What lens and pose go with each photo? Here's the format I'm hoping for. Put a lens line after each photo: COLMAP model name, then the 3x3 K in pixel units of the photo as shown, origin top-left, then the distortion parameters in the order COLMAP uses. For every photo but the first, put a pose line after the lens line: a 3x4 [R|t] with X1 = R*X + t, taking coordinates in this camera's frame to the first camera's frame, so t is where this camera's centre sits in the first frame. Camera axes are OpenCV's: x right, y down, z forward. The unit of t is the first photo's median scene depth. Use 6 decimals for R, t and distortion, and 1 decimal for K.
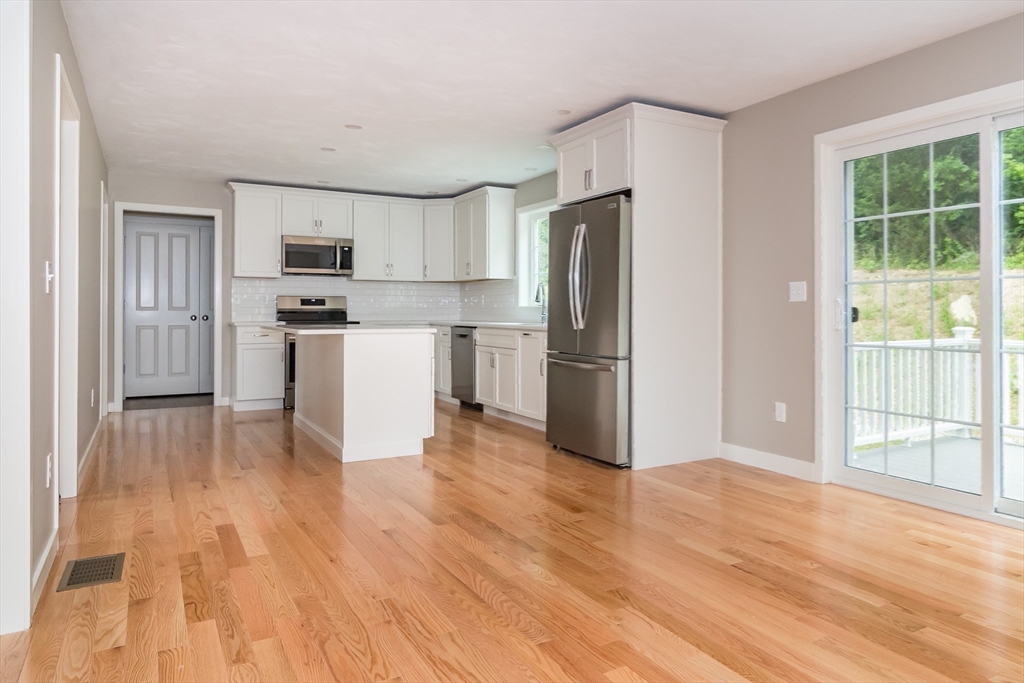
lens RADIAL K [[690.8, 0, 564.5], [0, 690.8, 279.6], [0, 0, 1]] dist [-0.001832, 0.000415]
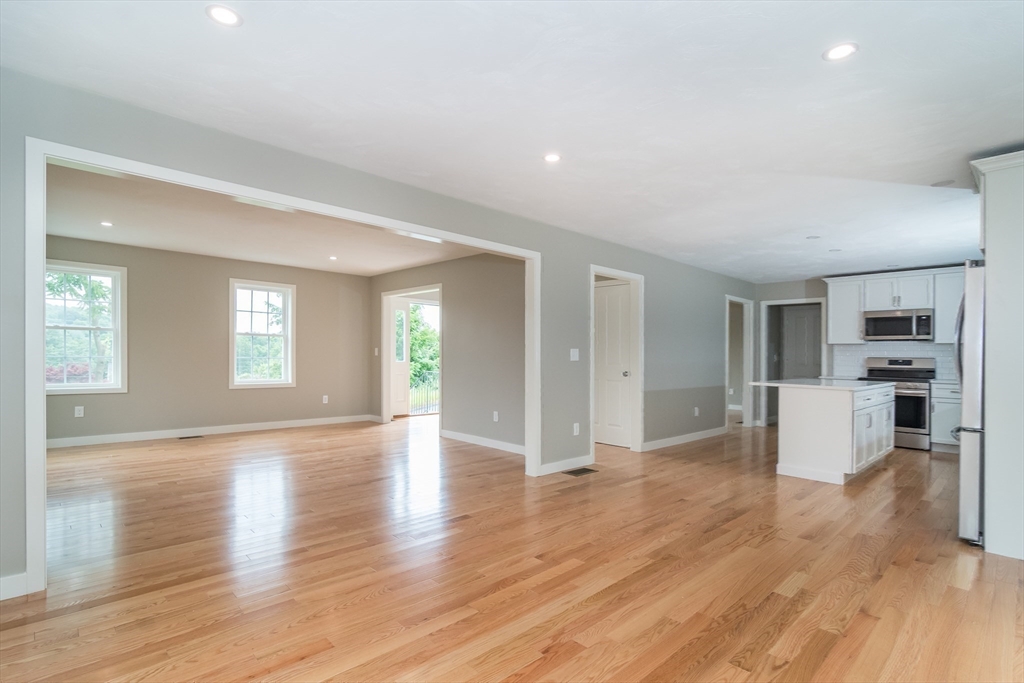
lens RADIAL K [[485.9, 0, 501.8], [0, 485.9, 358.0], [0, 0, 1]] dist [0.000430, 0.000114]
pose [[0.197795, 0.005031, -0.980231, 0.836827], [0.032849, 0.999391, 0.011758, -0.021386], [0.979693, -0.034525, 0.197509, 0.319401]]
